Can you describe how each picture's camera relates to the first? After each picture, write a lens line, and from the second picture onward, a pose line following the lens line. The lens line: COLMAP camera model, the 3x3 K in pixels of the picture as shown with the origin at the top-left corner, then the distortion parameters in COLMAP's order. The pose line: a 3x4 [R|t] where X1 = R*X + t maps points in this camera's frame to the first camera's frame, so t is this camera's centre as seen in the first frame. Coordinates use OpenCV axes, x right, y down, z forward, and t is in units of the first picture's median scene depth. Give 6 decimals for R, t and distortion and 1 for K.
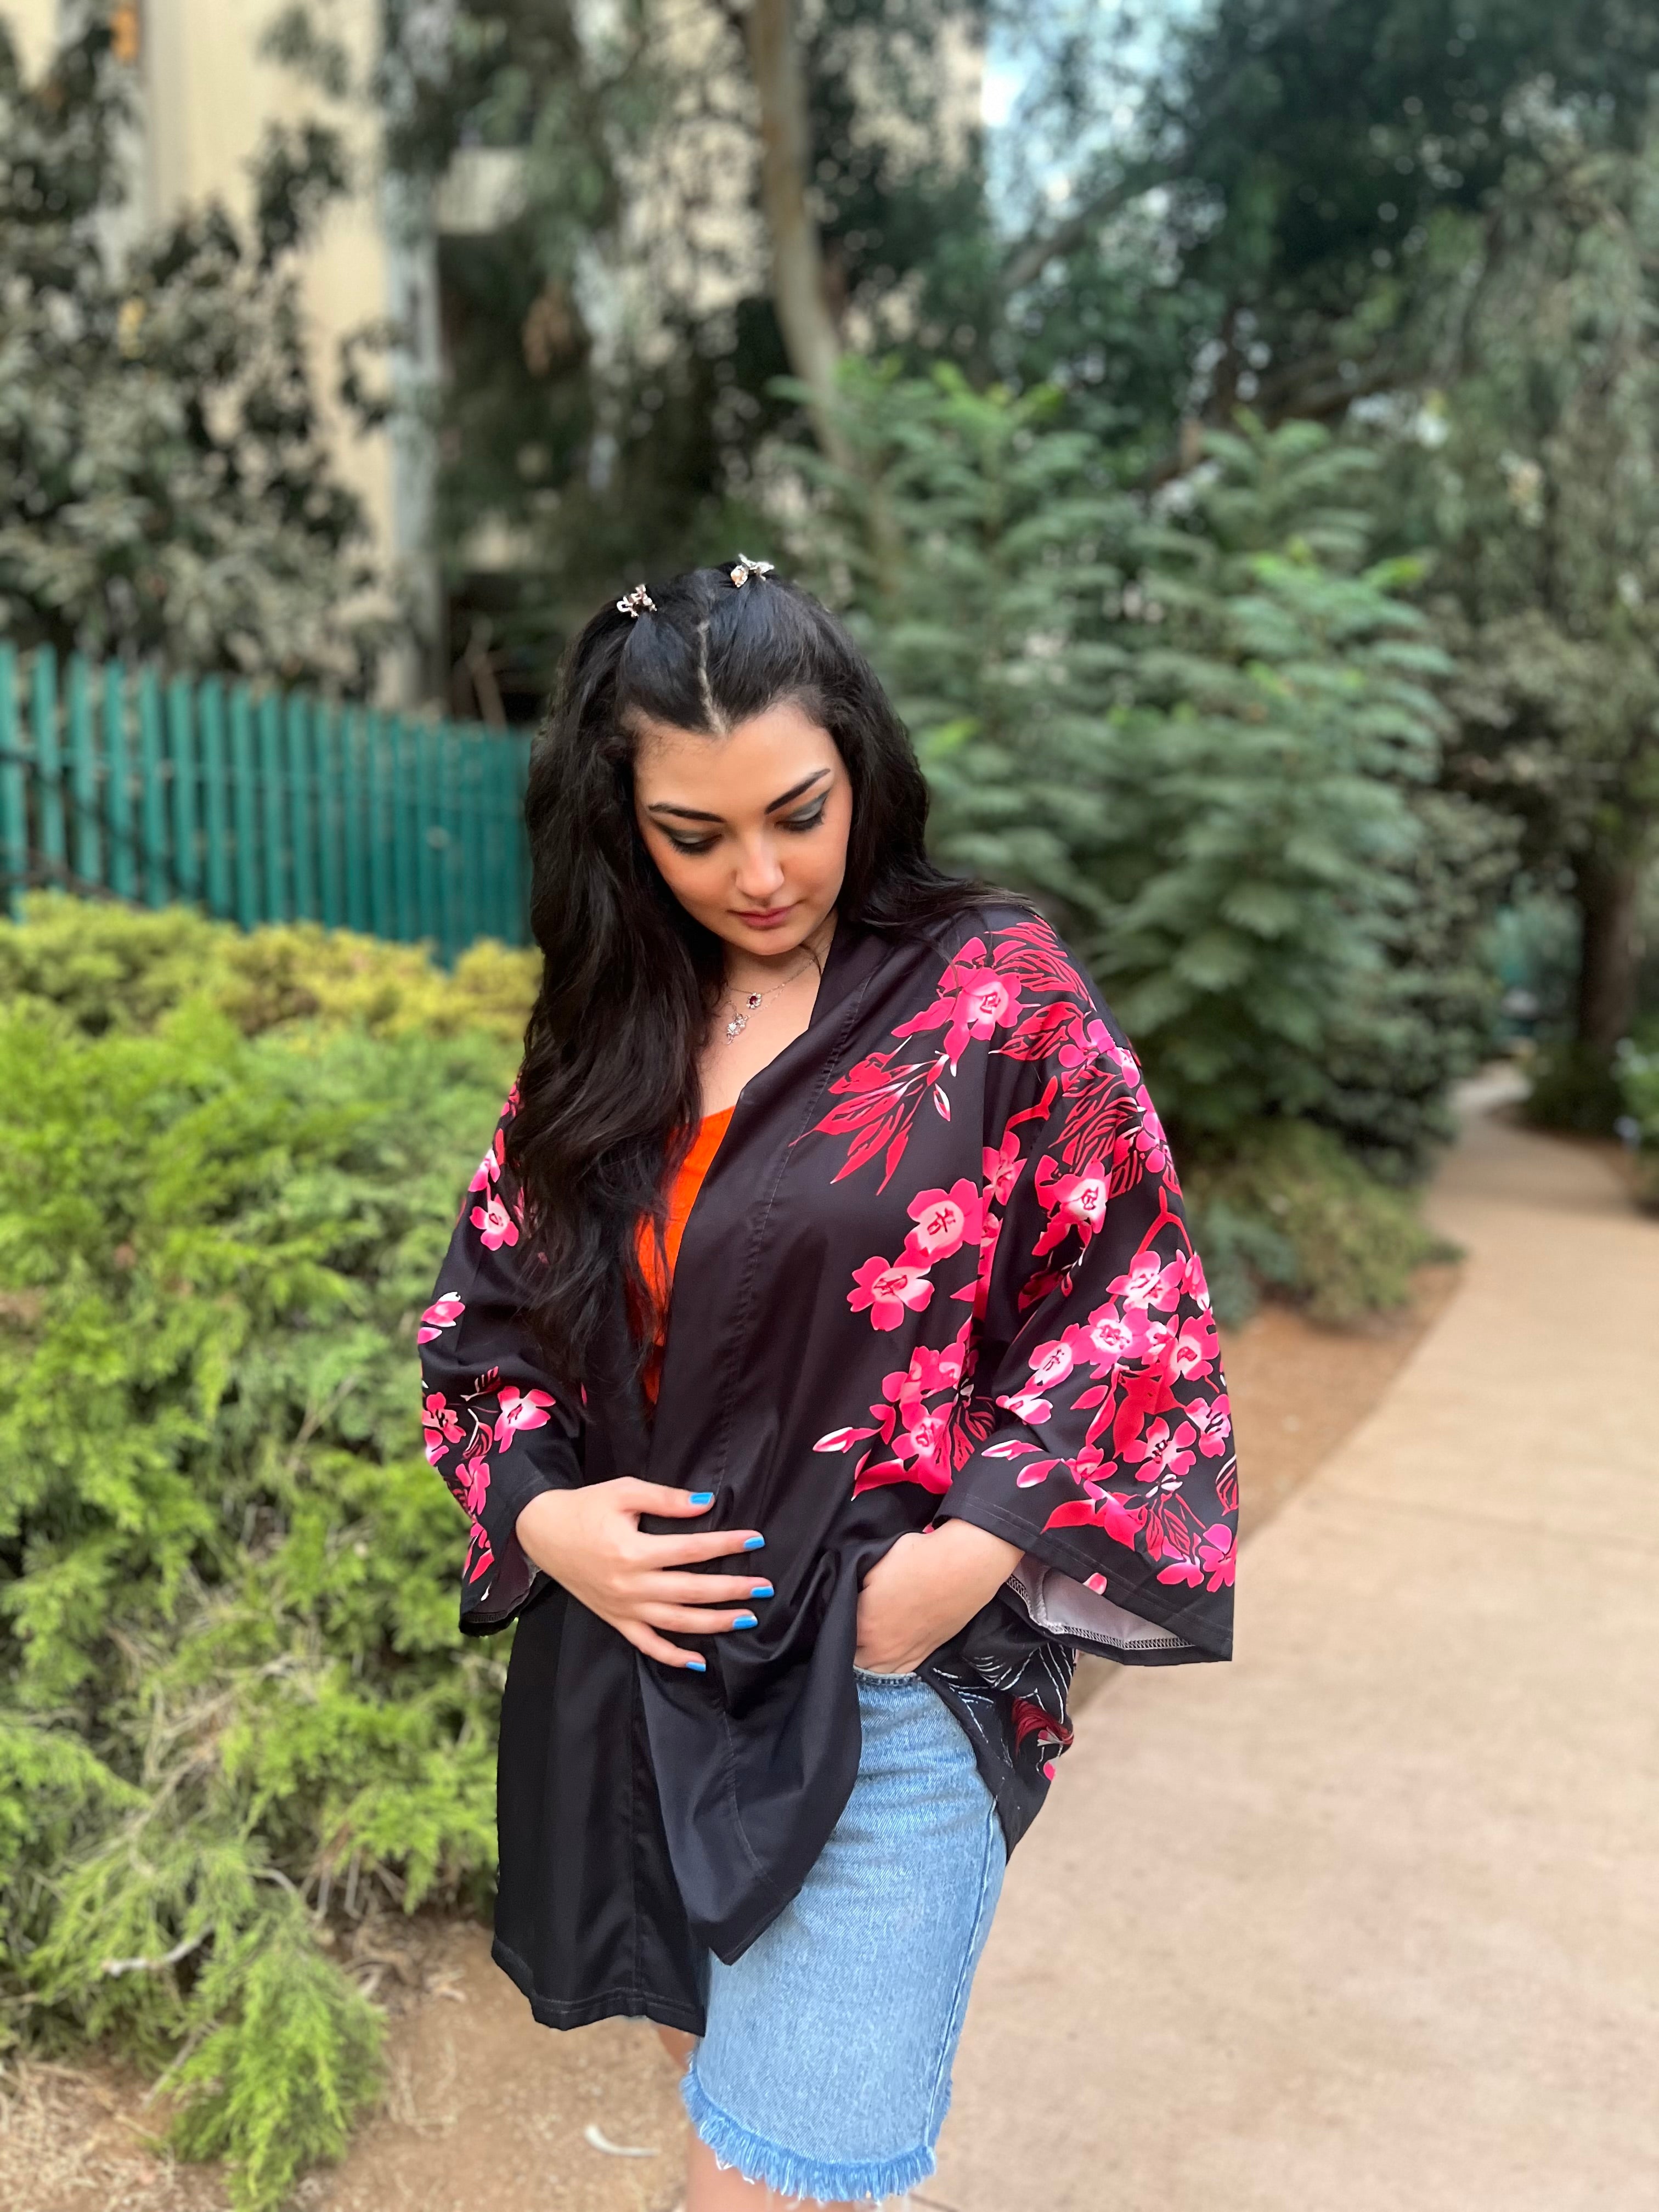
lens RADIAL K [[1673.6, 0, 824.3], [0, 1673.6, 1123.5], [0, 0, 1]] dist [0.007540, -0.012002]
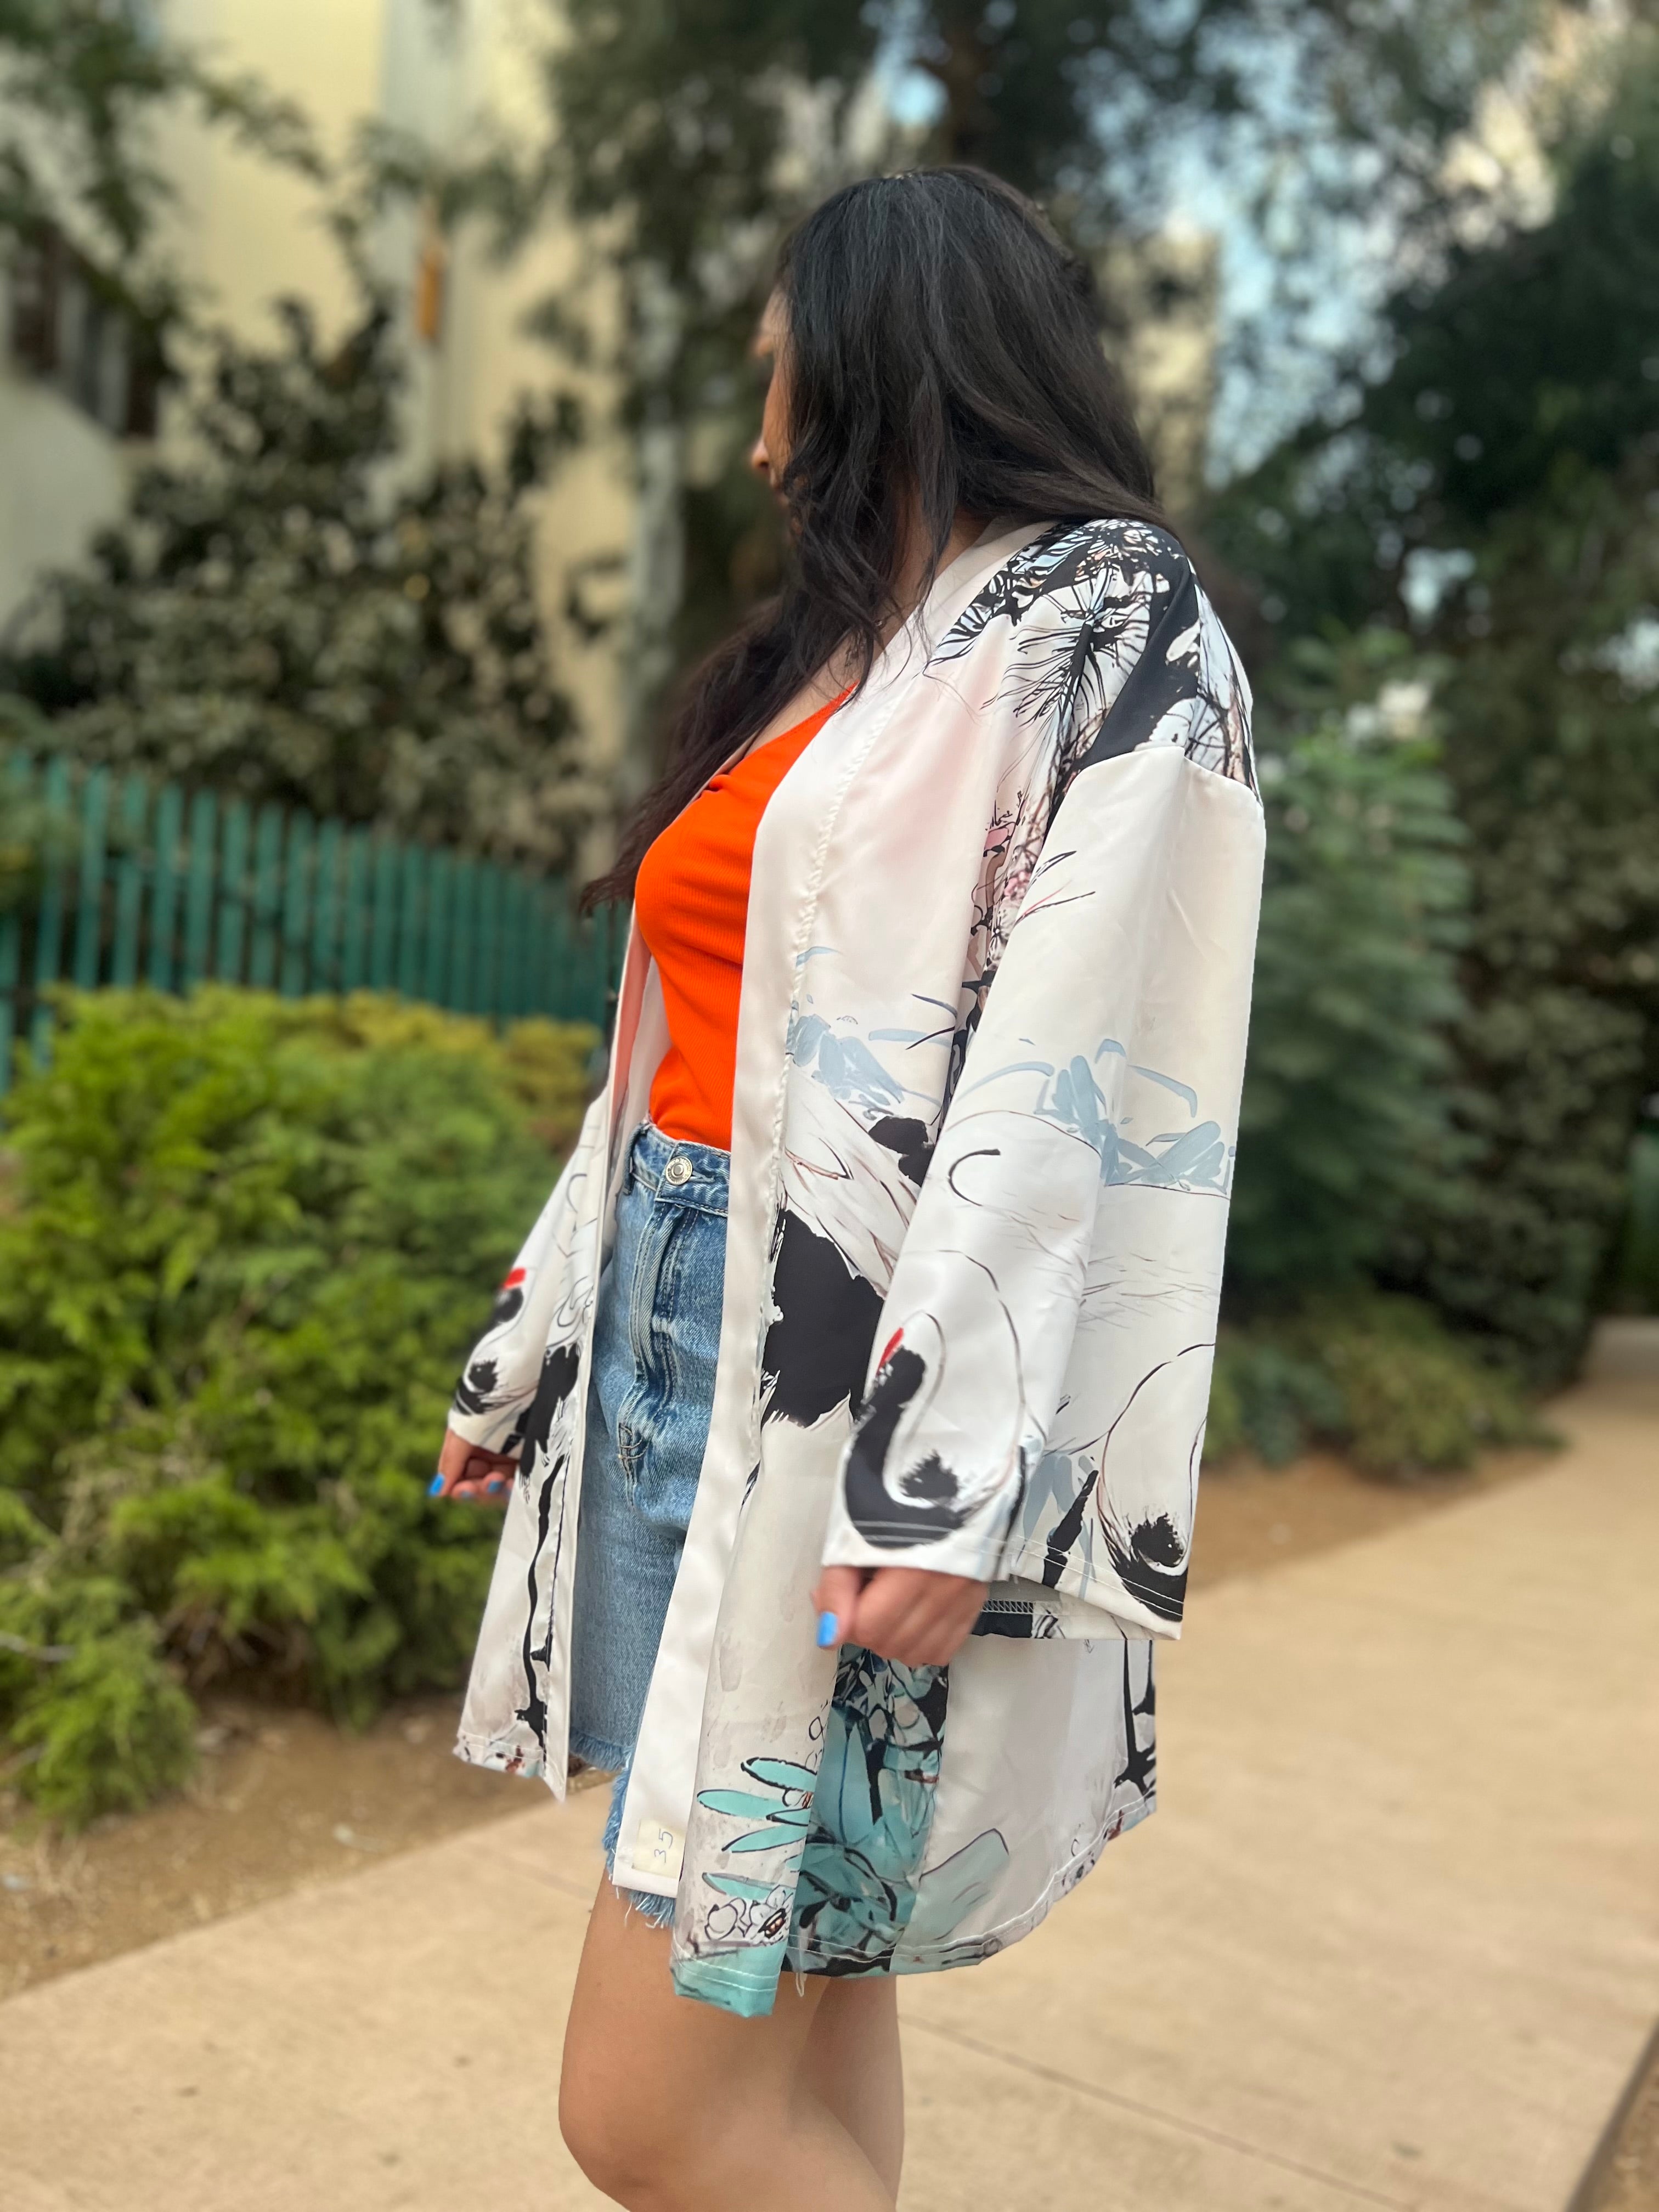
lens RADIAL K [[1674.8, 0, 842.0], [0, 1674.8, 1115.4], [0, 0, 1]] dist [0.008880, -0.013122]
pose [[0.989452, 0.050650, -0.135717, 0.086248], [-0.068604, 0.988997, -0.131063, 0.048738], [0.127585, 0.138992, 0.982040, -0.059173]]
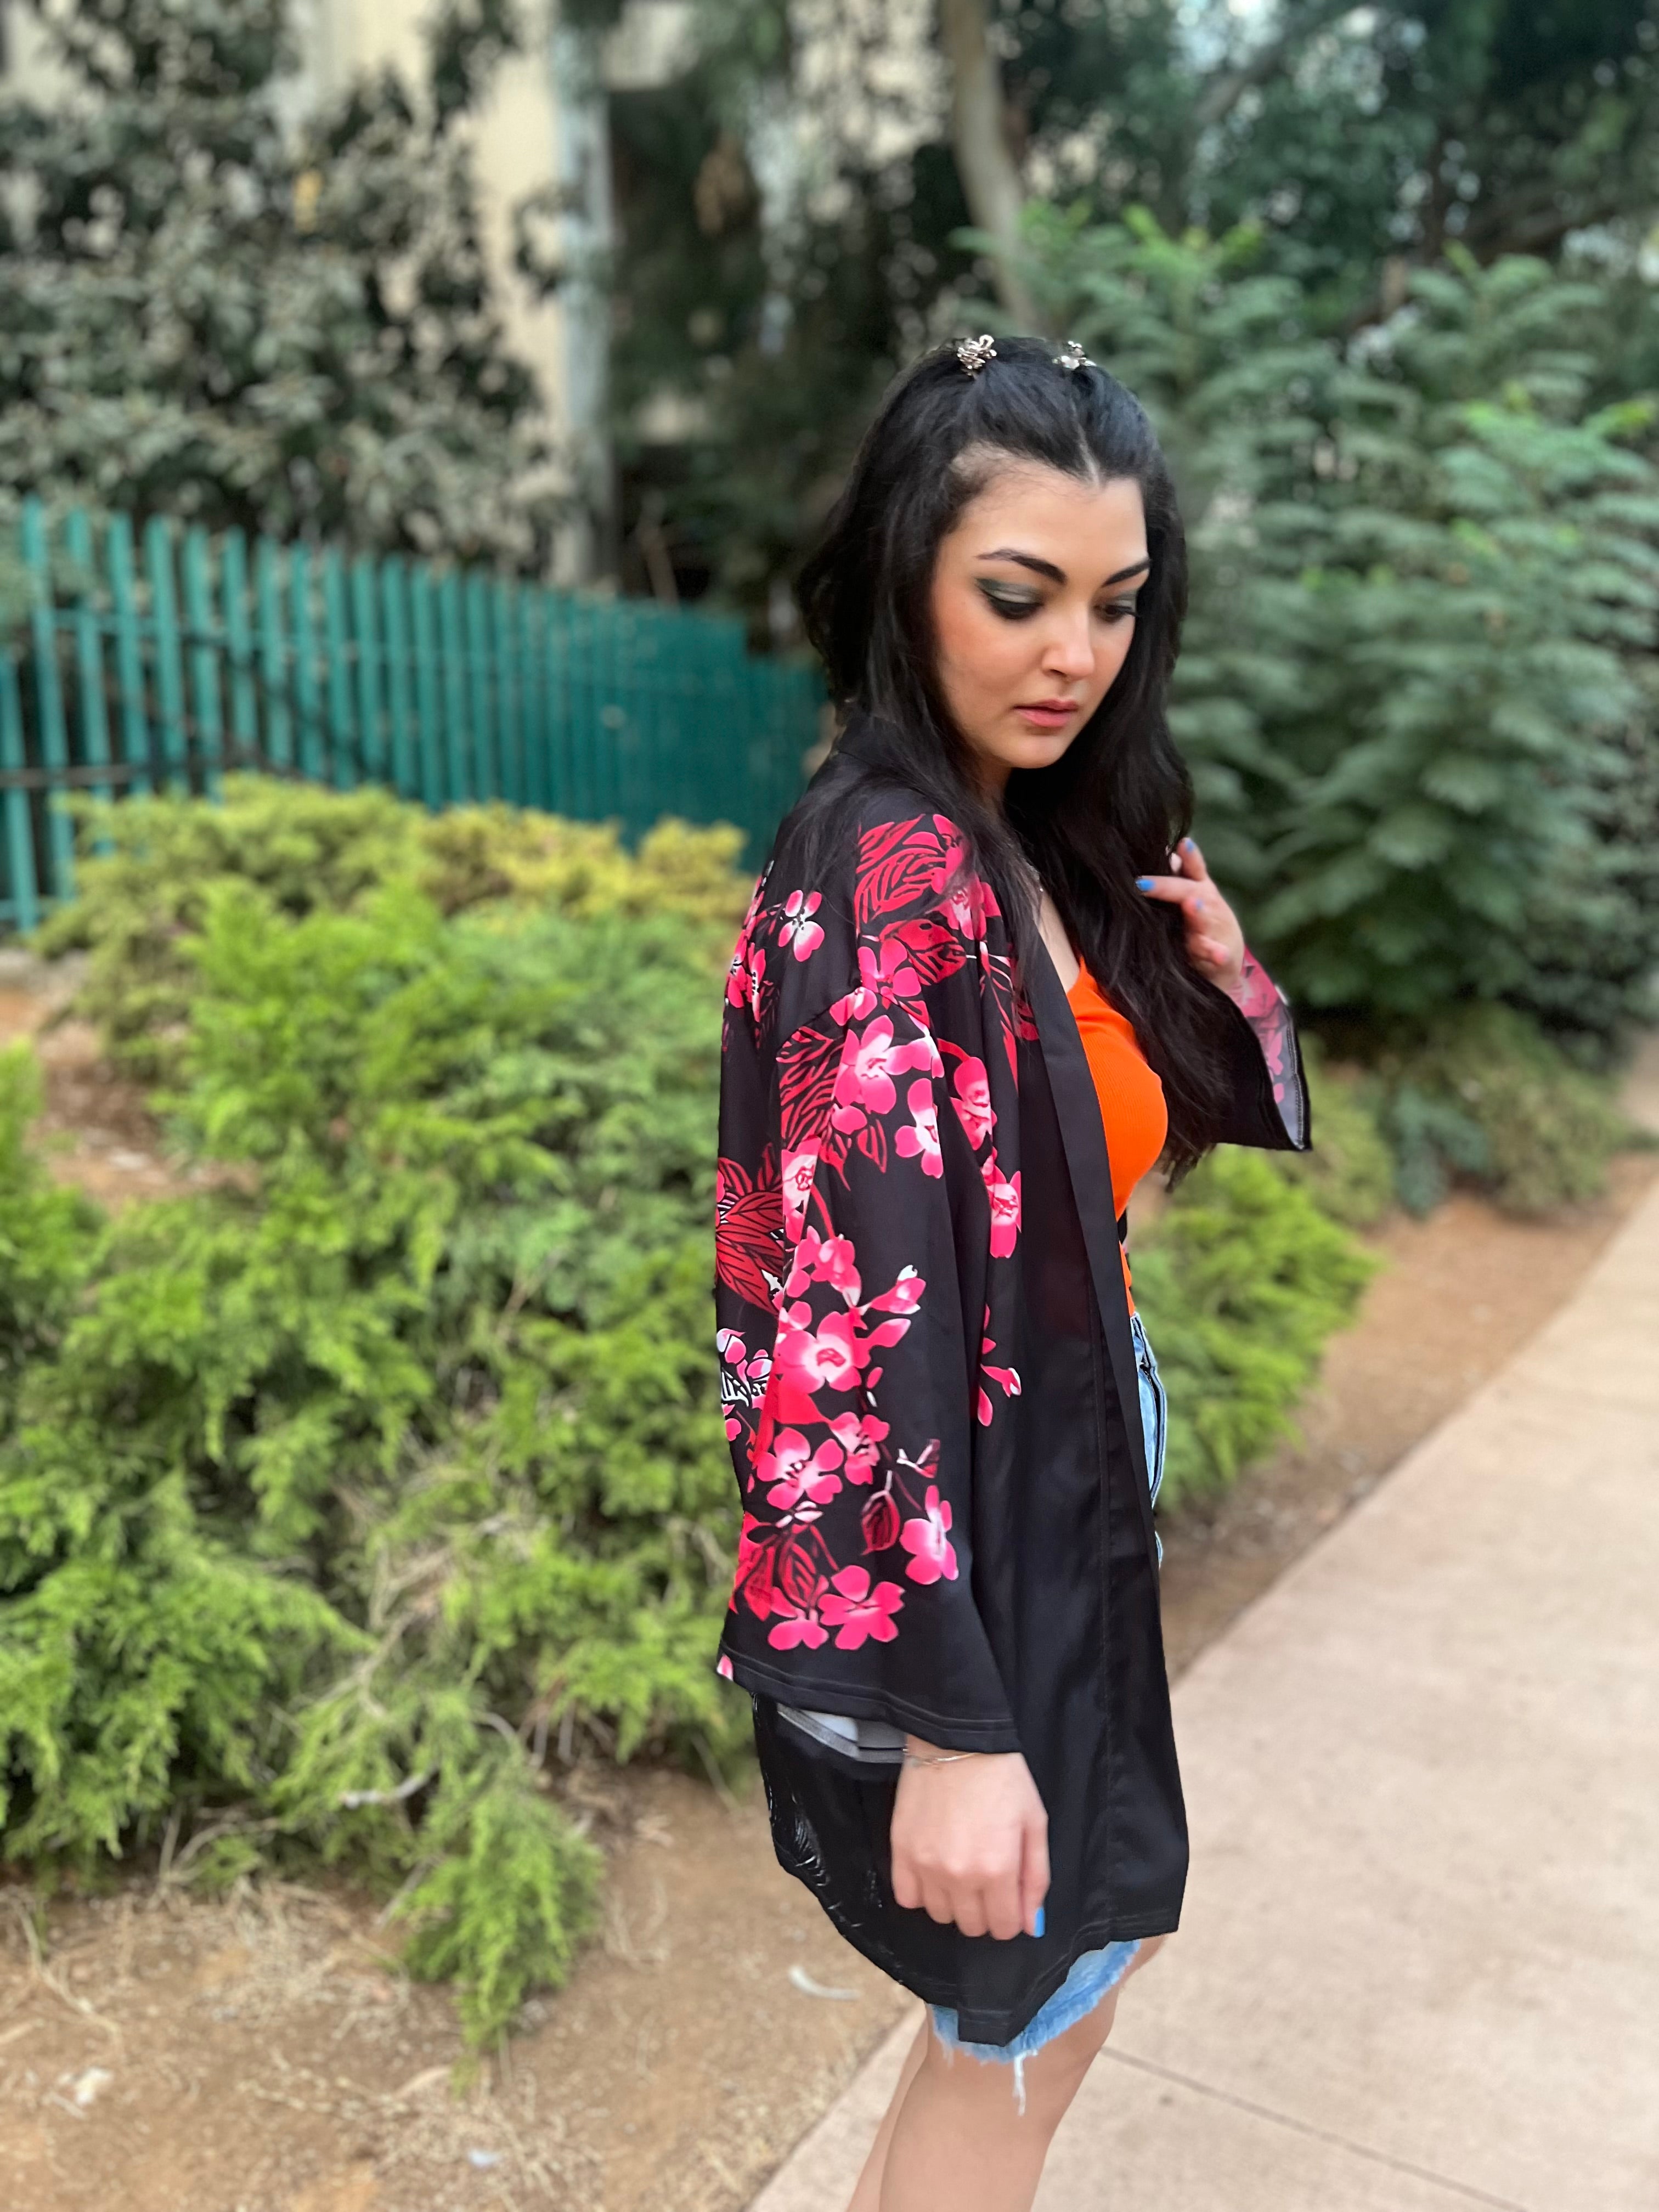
lens RADIAL K [[1674.8, 0, 842.0], [0, 1674.8, 1115.4], [0, 0, 1]] dist [0.008880, -0.013122]
pose [[0.996123, 0.009715, -0.087431, -0.005653], [-0.003896, 0.997780, 0.066488, 0.000067], [0.087883, -0.065890, 0.993949, 0.000303]]
